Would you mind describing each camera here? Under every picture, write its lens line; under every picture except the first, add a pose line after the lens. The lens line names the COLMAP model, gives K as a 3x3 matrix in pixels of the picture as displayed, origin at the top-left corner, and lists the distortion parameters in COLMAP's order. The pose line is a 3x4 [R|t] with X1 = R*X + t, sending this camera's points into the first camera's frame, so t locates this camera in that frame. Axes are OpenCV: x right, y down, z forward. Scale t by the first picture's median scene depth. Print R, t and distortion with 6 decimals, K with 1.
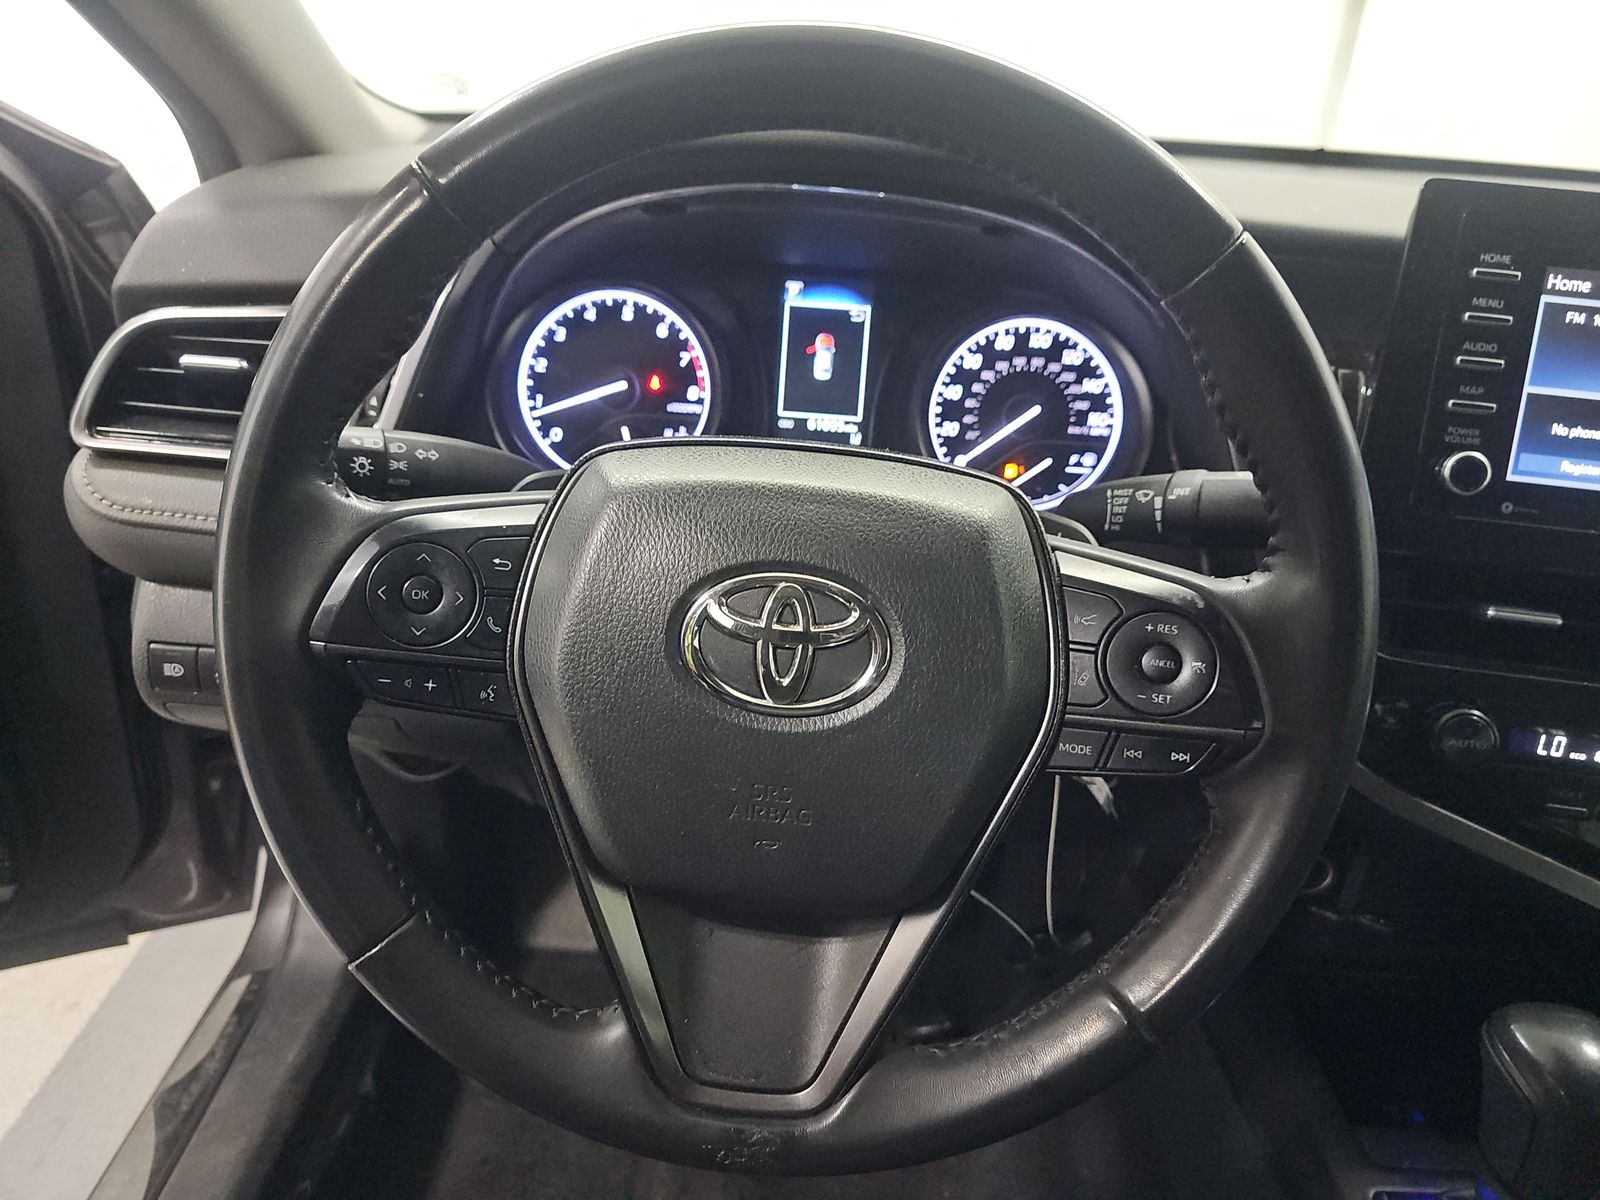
lens RADIAL K [[1088.6, 0, 790.2], [0, 1088.6, 603.3], [0, 0, 1]] dist [0.045452, -0.043834]
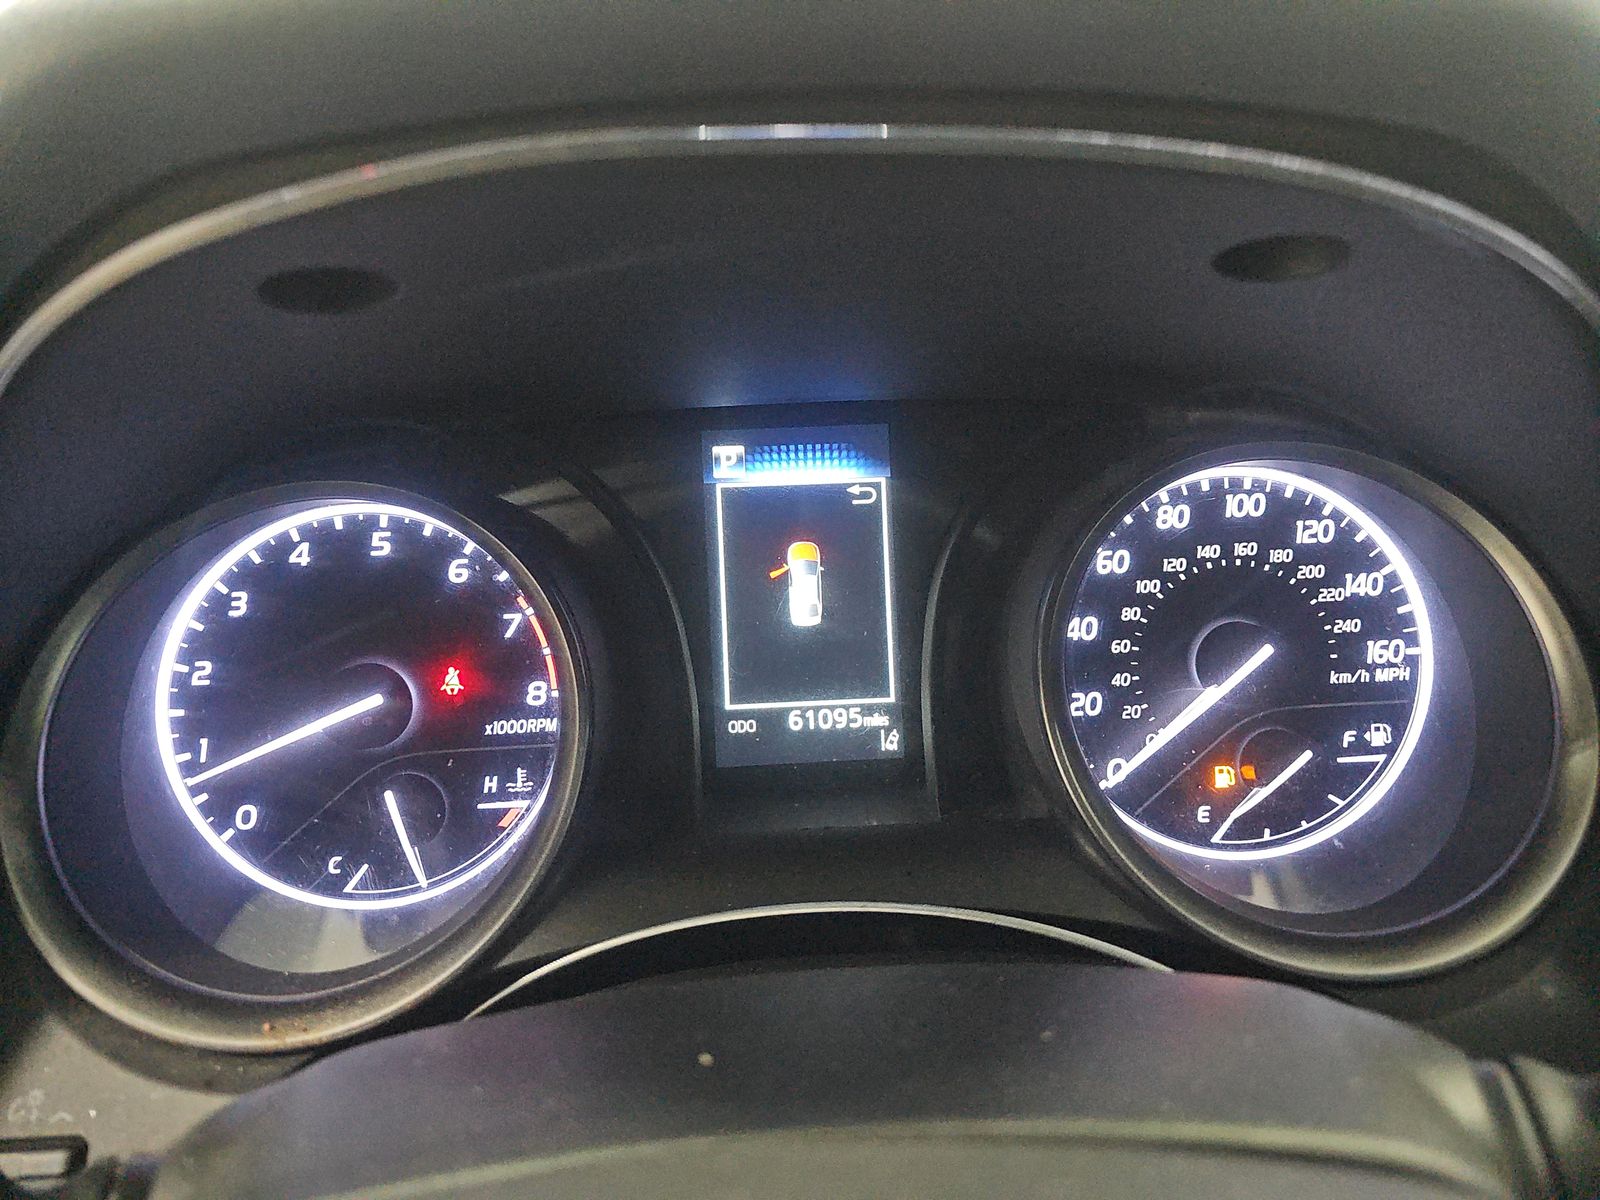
lens RADIAL K [[1088.6, 0, 790.2], [0, 1088.6, 603.3], [0, 0, 1]] dist [0.045452, -0.043834]
pose [[0.993043, -0.111517, 0.037821, 0.005127], [0.115483, 0.985081, -0.127591, -0.158117], [-0.023028, 0.131071, 0.991105, 0.527030]]
